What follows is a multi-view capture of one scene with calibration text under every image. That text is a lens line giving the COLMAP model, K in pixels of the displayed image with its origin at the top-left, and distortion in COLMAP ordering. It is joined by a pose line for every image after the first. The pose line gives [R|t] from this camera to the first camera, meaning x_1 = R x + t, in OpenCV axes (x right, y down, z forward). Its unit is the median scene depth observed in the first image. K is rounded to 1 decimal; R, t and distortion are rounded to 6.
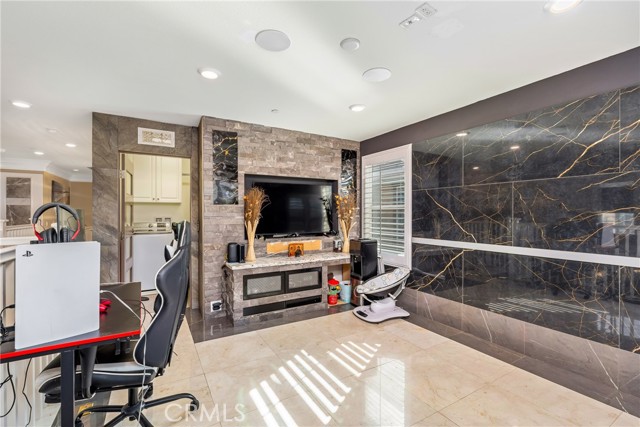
lens RADIAL K [[289.3, 0, 298.9], [0, 289.3, 215.2], [0, 0, 1]] dist [-0.000332, 0.000442]
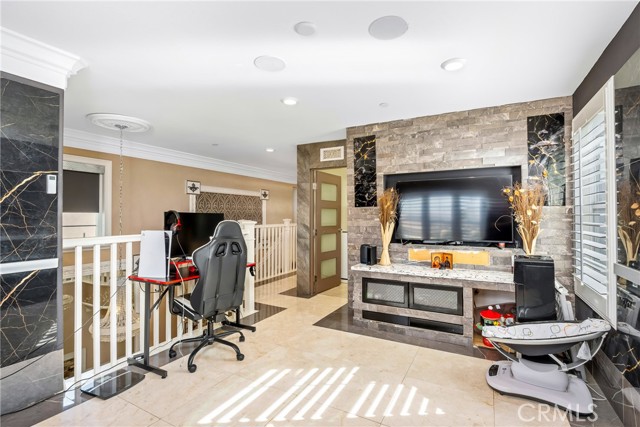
lens RADIAL K [[289.3, 0, 322.1], [0, 289.3, 212.0], [0, 0, 1]] dist [-0.000332, 0.000442]
pose [[0.547413, -0.011490, -0.836784, 0.527294], [-0.005731, 0.999831, -0.017478, 0.000115], [0.836843, 0.014363, 0.547254, 0.303820]]
